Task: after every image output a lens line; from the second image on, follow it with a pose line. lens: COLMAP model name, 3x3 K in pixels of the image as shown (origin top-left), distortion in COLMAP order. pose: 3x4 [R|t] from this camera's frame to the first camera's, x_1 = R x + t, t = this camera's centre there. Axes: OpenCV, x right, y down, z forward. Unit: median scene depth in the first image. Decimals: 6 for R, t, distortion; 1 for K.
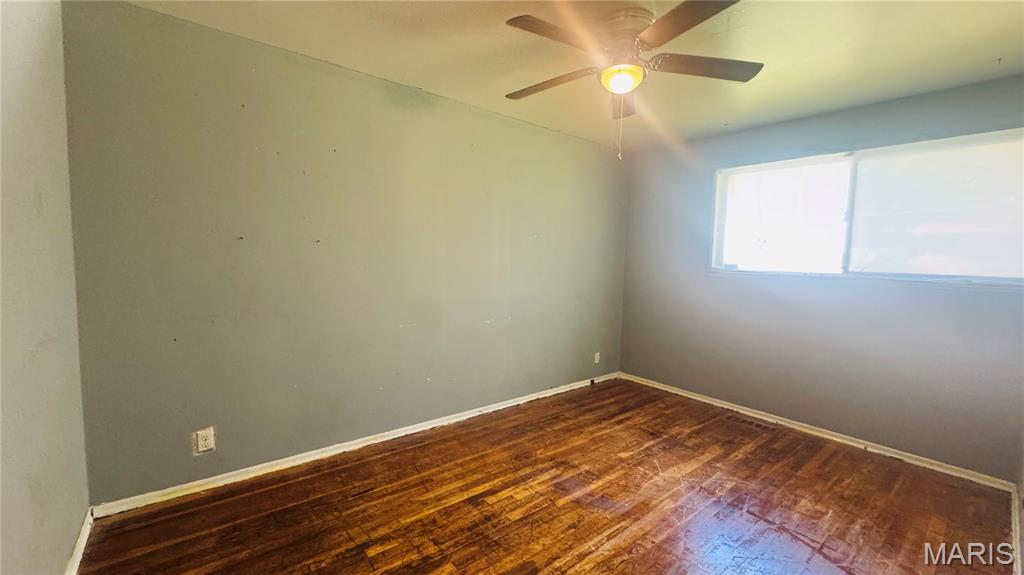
lens RADIAL K [[404.5, 0, 512.0], [0, 404.5, 287.5], [0, 0, 1]] dist [-0.001237, -0.000009]
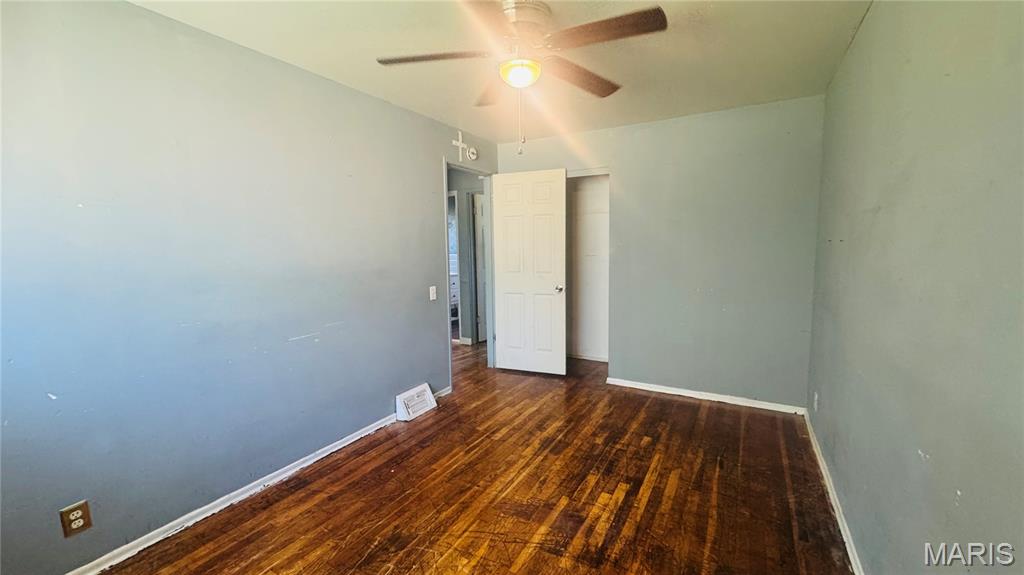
lens RADIAL K [[404.5, 0, 512.0], [0, 404.5, 287.5], [0, 0, 1]] dist [-0.001237, -0.000009]
pose [[-0.931229, 0.024014, -0.363643, 0.580636], [-0.041266, 0.984461, 0.170686, -0.149859], [0.362091, 0.173954, -0.915767, 1.742296]]
